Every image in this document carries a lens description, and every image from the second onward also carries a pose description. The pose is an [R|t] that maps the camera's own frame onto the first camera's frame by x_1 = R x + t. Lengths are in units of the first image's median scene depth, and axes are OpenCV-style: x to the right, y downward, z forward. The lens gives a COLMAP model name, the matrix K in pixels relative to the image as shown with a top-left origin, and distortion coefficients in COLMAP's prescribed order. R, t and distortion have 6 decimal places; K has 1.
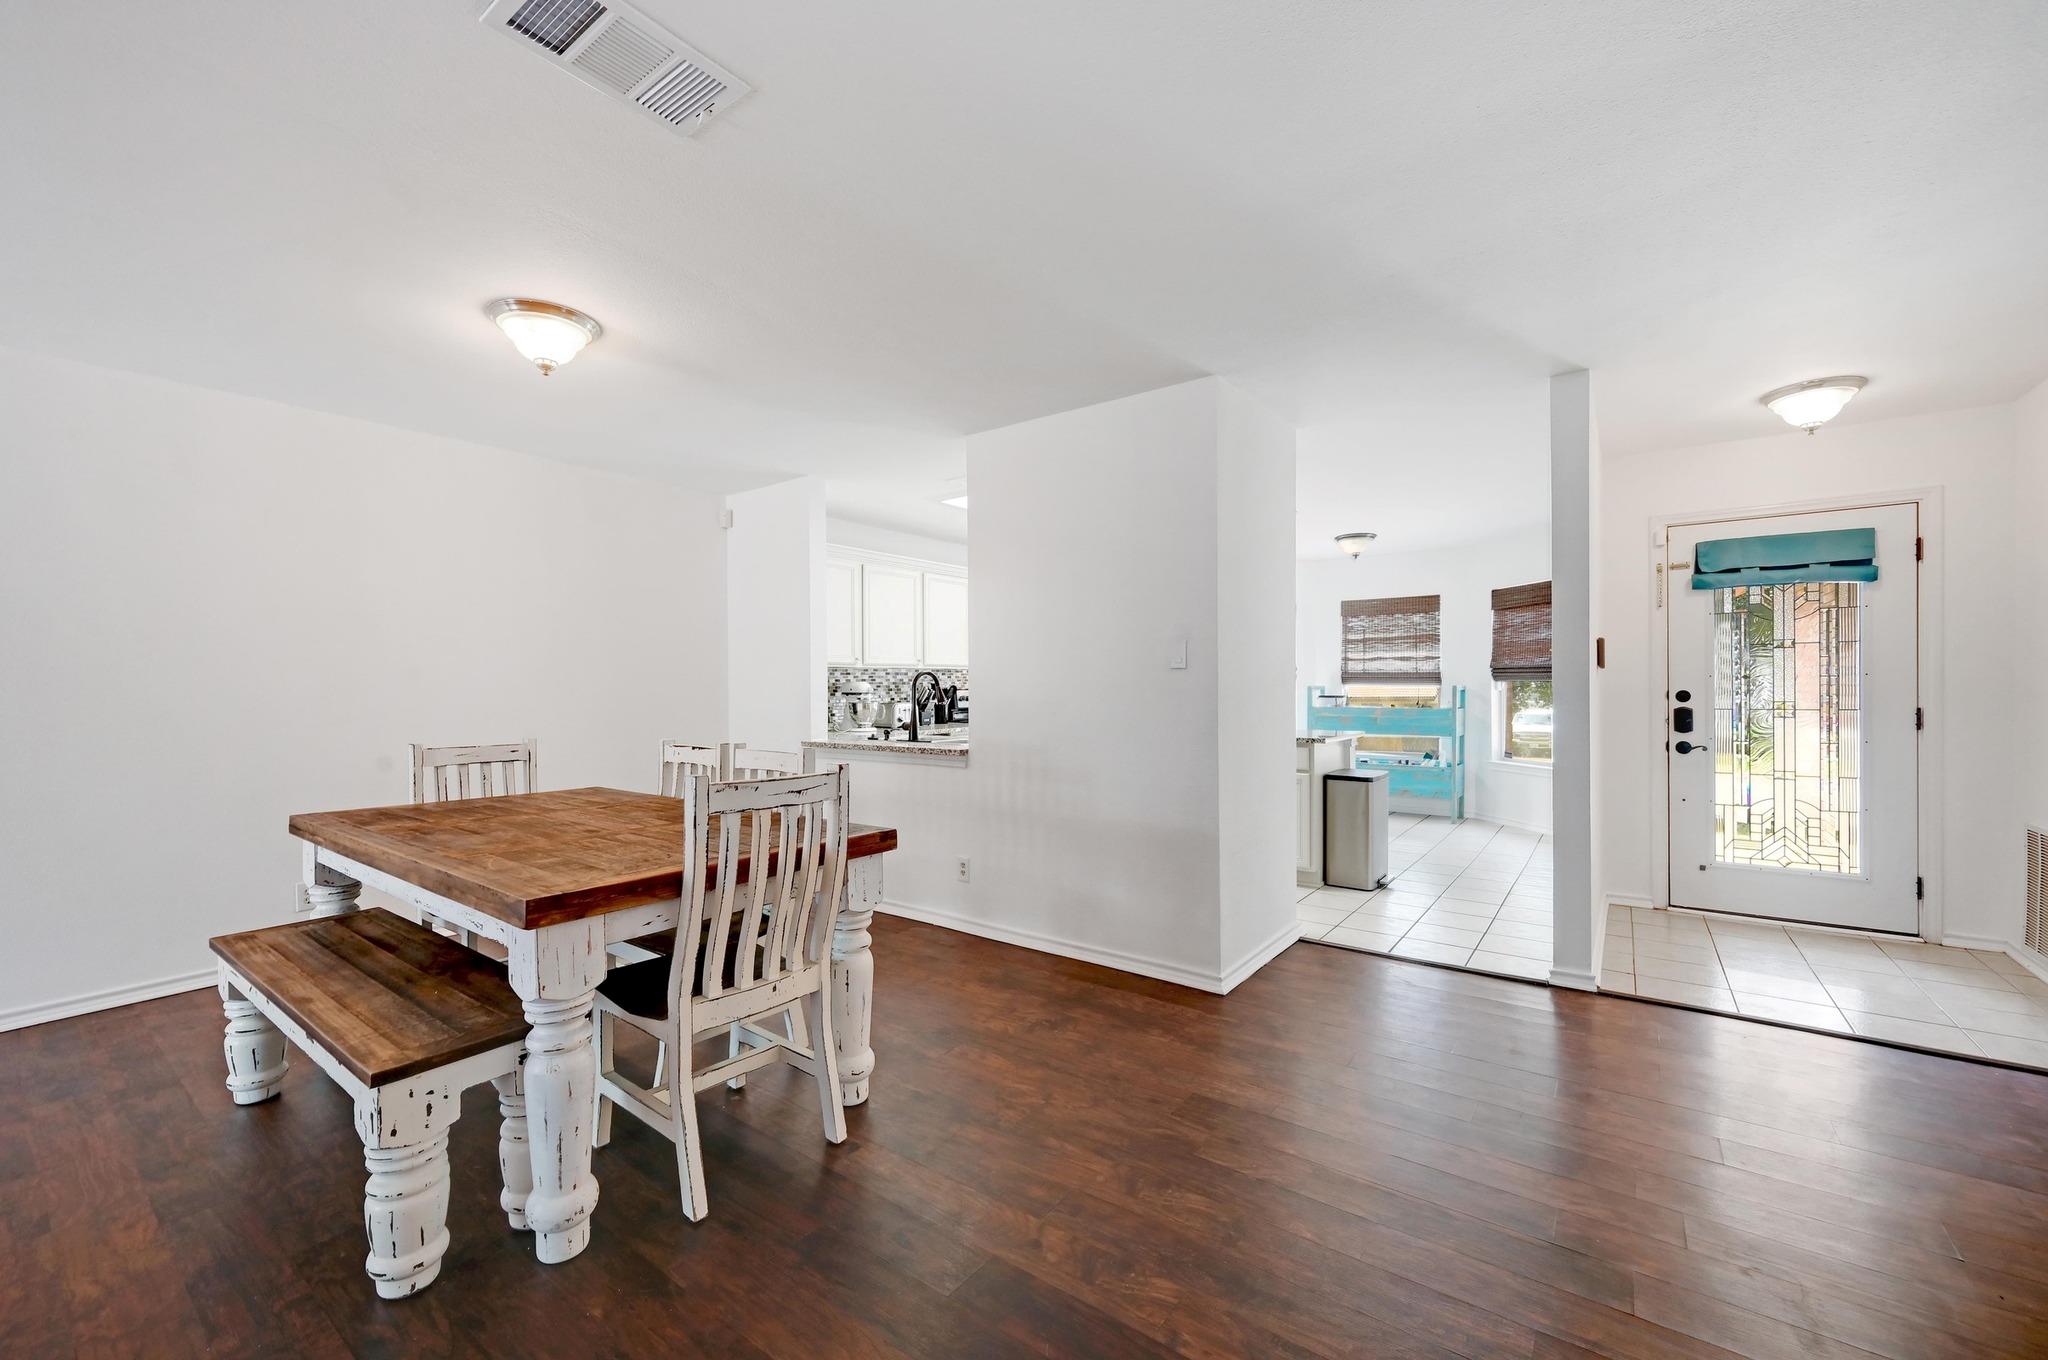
lens RADIAL K [[813.6, 0, 1009.3], [0, 813.6, 693.0], [0, 0, 1]] dist [-0.002163, -0.000166]
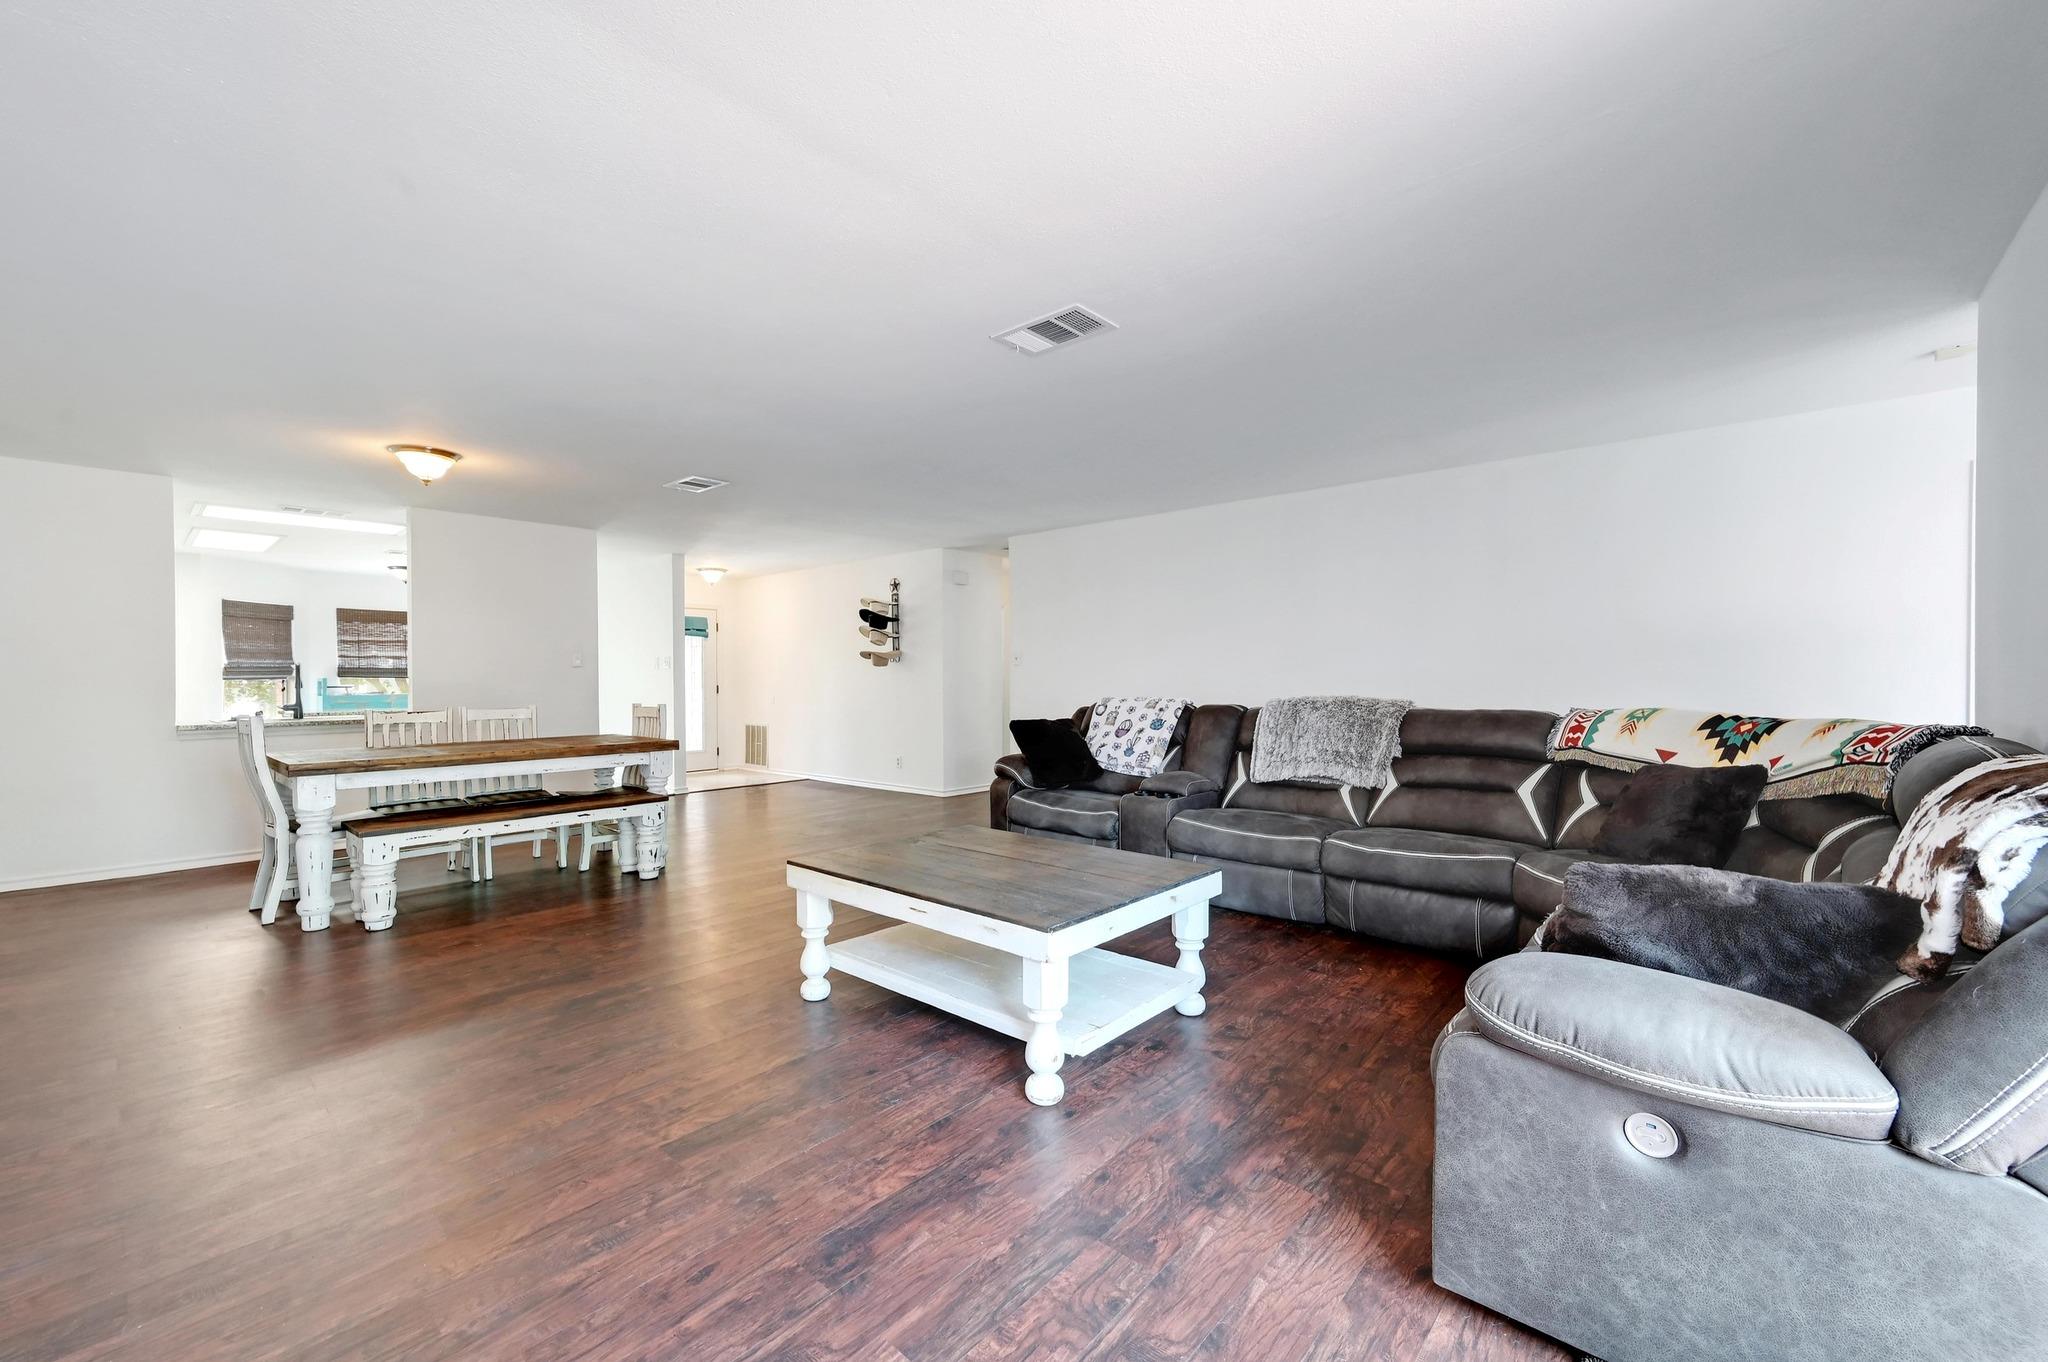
lens RADIAL K [[813.6, 0, 1006.4], [0, 813.6, 683.8], [0, 0, 1]] dist [-0.002163, -0.000166]
pose [[0.092892, -0.000019, 0.995676, -0.796392], [0.011128, 0.999938, -0.001019, 0.013481], [-0.995614, 0.011175, 0.092887, -0.120184]]
